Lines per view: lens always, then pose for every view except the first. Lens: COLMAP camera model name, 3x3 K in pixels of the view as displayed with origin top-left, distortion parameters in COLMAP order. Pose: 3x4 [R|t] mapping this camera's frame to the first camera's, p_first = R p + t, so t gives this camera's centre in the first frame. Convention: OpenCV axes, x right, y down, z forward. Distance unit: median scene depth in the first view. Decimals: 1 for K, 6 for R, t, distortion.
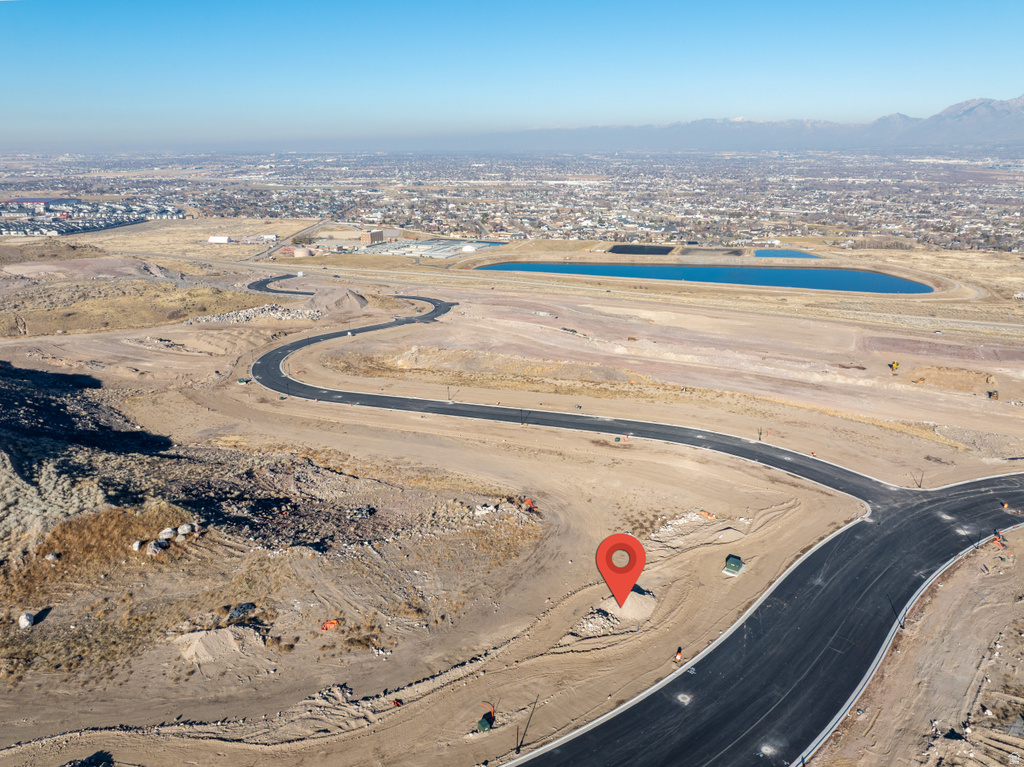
lens RADIAL K [[742.1, 0, 512.0], [0, 742.1, 383.5], [0, 0, 1]] dist [-0.037829, 0.004610]
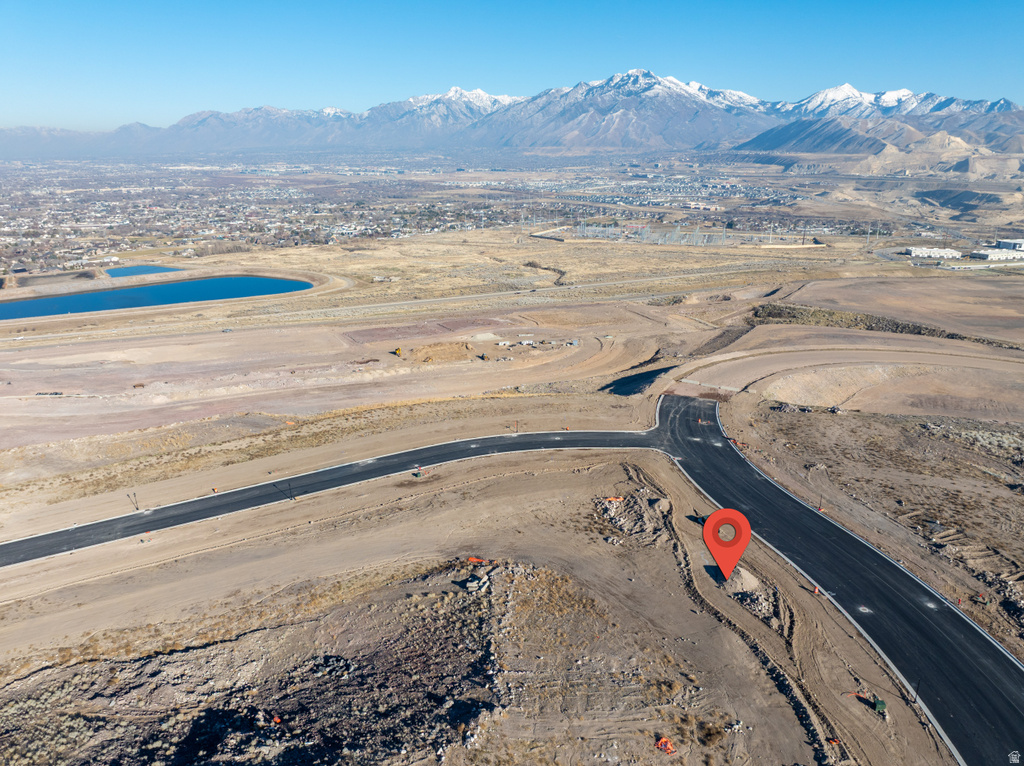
lens RADIAL K [[727.2, 0, 514.0], [0, 727.2, 382.6], [0, 0, 1]] dist [-0.043106, 0.014710]
pose [[0.601108, -0.233390, 0.764328, -0.128191], [0.237338, 0.965390, 0.108130, -0.030327], [-0.763112, 0.116407, 0.635697, 0.079770]]
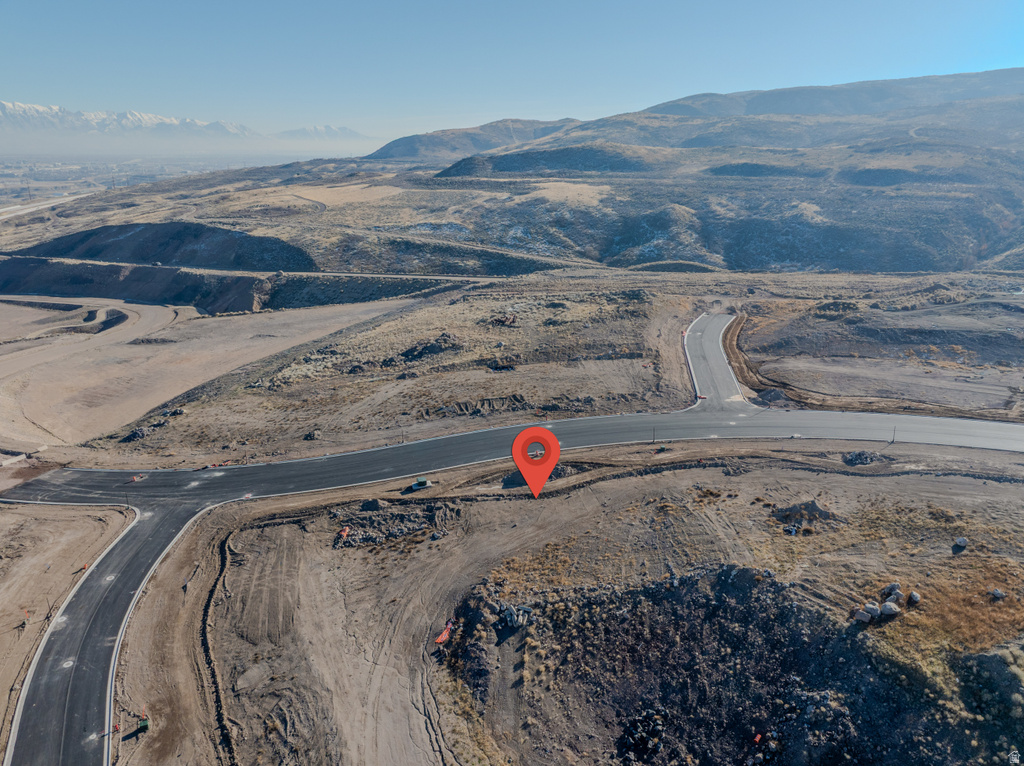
lens RADIAL K [[727.2, 0, 514.0], [0, 727.2, 382.6], [0, 0, 1]] dist [-0.043106, 0.014710]
pose [[-0.828780, -0.169046, 0.533430, -0.087432], [0.178127, 0.823989, 0.537878, -0.099787], [-0.530467, 0.540800, -0.652794, 0.287726]]
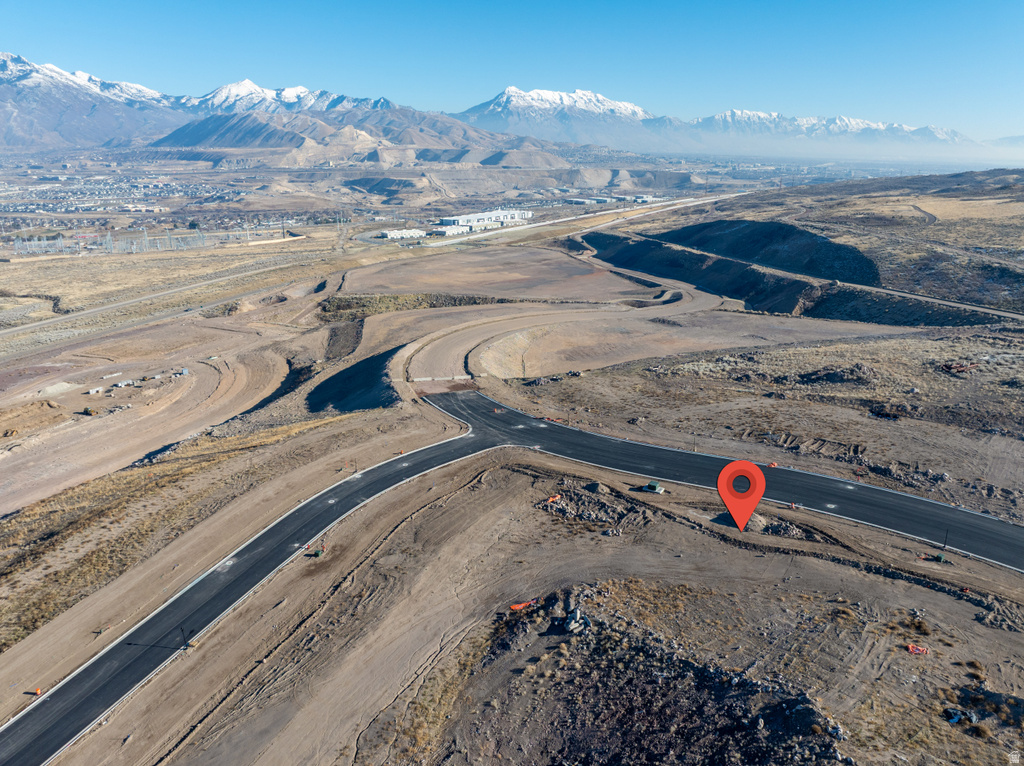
lens RADIAL K [[727.2, 0, 514.0], [0, 727.2, 382.6], [0, 0, 1]] dist [-0.043106, 0.014710]
pose [[-0.100580, -0.300037, 0.948610, -0.146793], [0.307274, 0.897467, 0.316441, -0.070665], [-0.946291, 0.323311, 0.001926, 0.202283]]
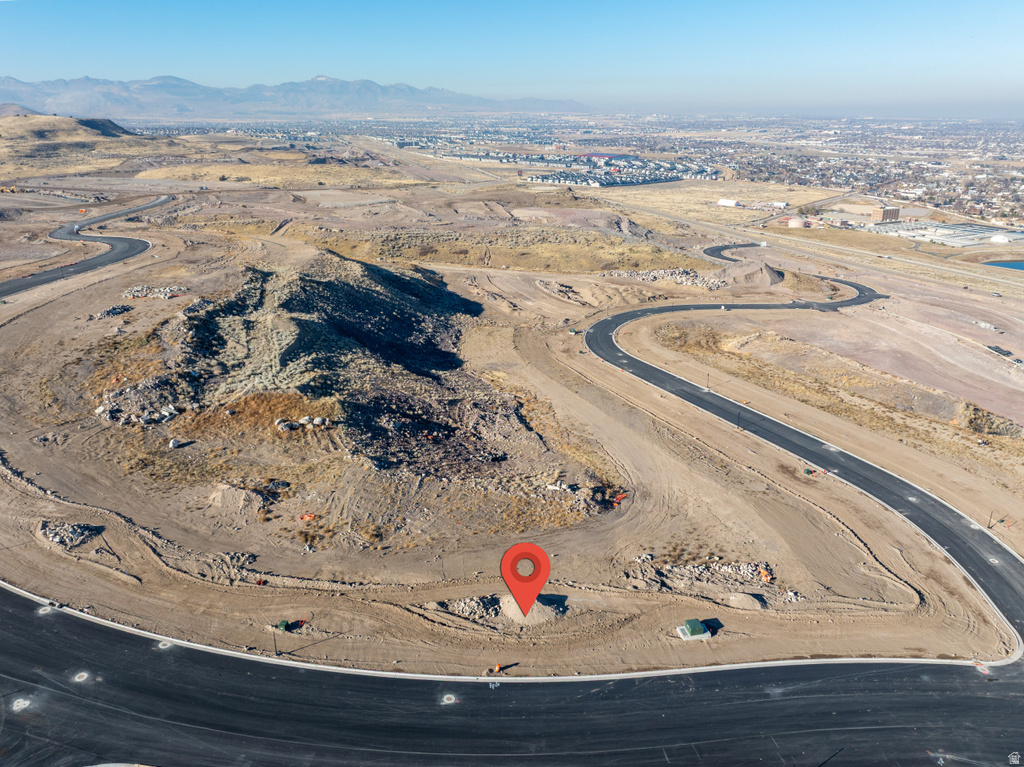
lens RADIAL K [[742.1, 0, 512.0], [0, 742.1, 383.5], [0, 0, 1]] dist [-0.037829, 0.004610]
pose [[0.757411, 0.224803, -0.613019, 0.102931], [-0.197051, 0.973785, 0.113637, -0.013905], [0.622495, 0.034726, 0.781853, 0.034550]]
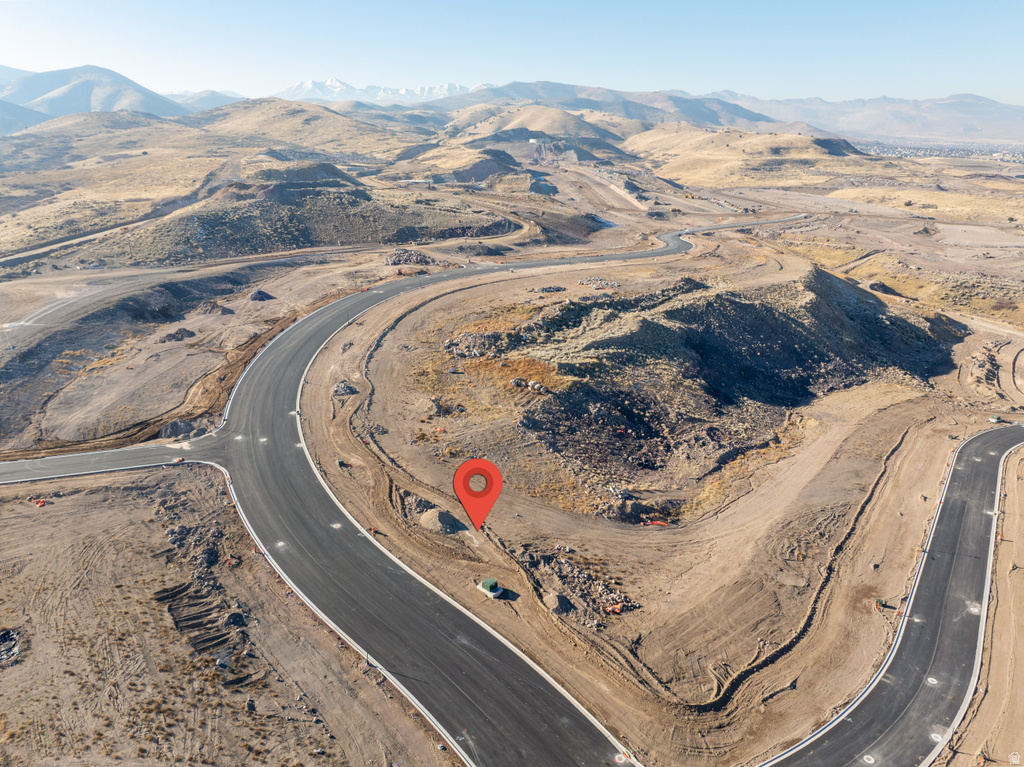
lens RADIAL K [[727.2, 0, 514.0], [0, 727.2, 383.1], [0, 0, 1]] dist [-0.043106, 0.014710]
pose [[-0.086427, 0.328992, -0.940370, 0.204101], [-0.302420, 0.890699, 0.339409, -0.065306], [0.949248, 0.313721, 0.022513, 0.158023]]
